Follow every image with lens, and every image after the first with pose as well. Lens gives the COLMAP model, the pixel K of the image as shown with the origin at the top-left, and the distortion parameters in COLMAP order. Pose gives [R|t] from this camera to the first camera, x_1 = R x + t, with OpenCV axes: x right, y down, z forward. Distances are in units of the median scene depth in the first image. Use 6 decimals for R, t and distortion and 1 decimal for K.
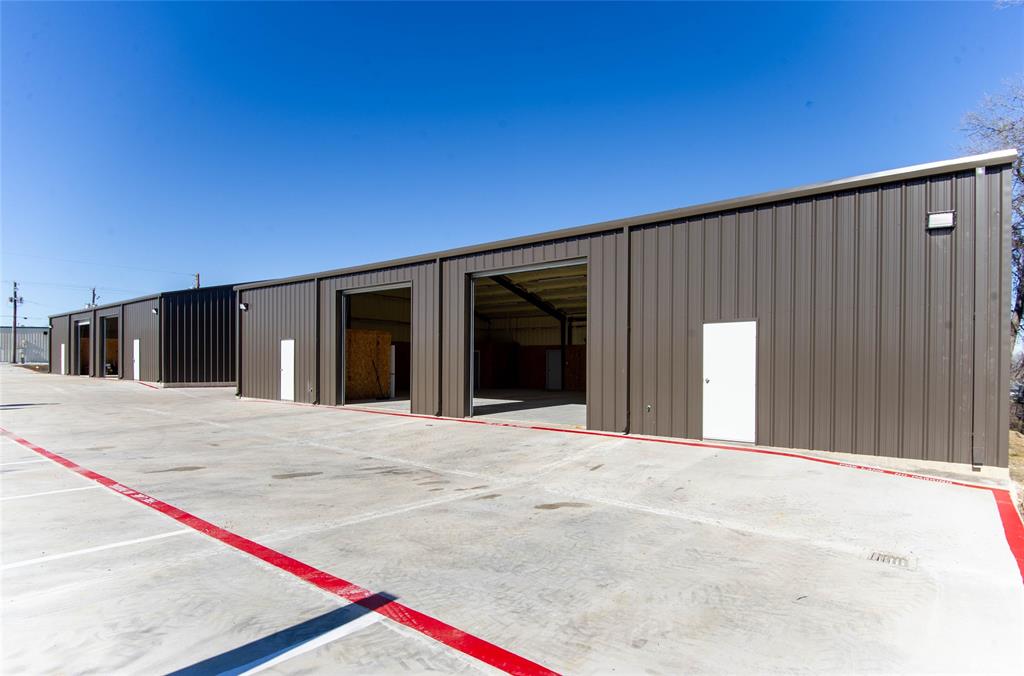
lens RADIAL K [[541.7, 0, 534.0], [0, 541.7, 358.7], [0, 0, 1]] dist [0.002374, 0.000180]
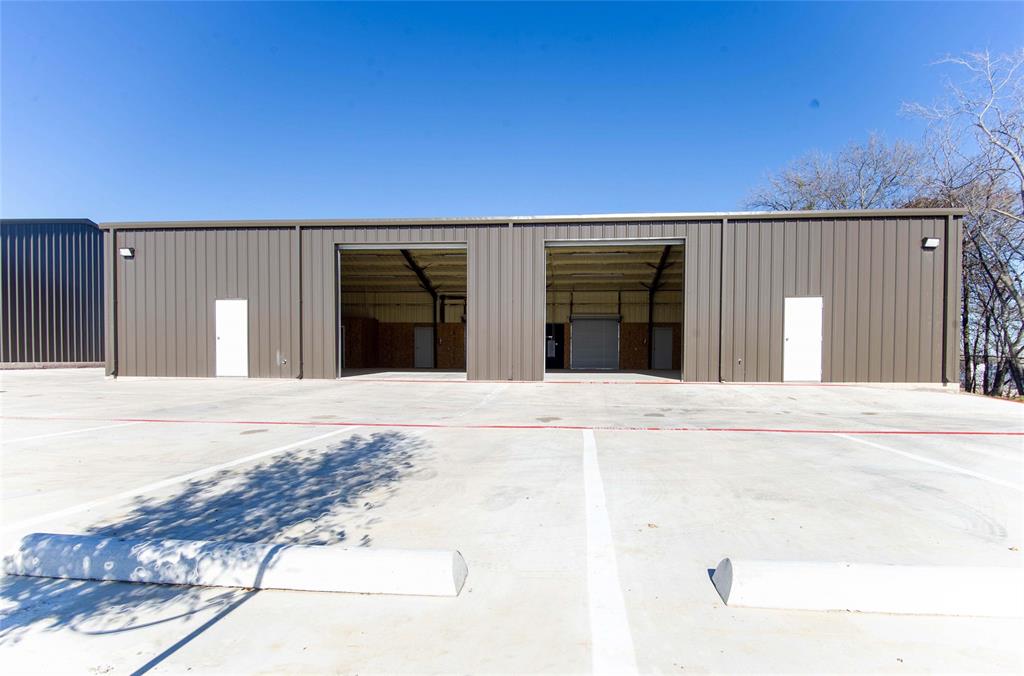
lens RADIAL K [[541.7, 0, 534.0], [0, 541.7, 358.7], [0, 0, 1]] dist [0.002374, 0.000180]
pose [[0.836011, -0.008543, 0.548646, -0.363988], [-0.001574, 0.999837, 0.017968, 0.024611], [-0.548710, -0.015885, 0.835862, 0.071839]]
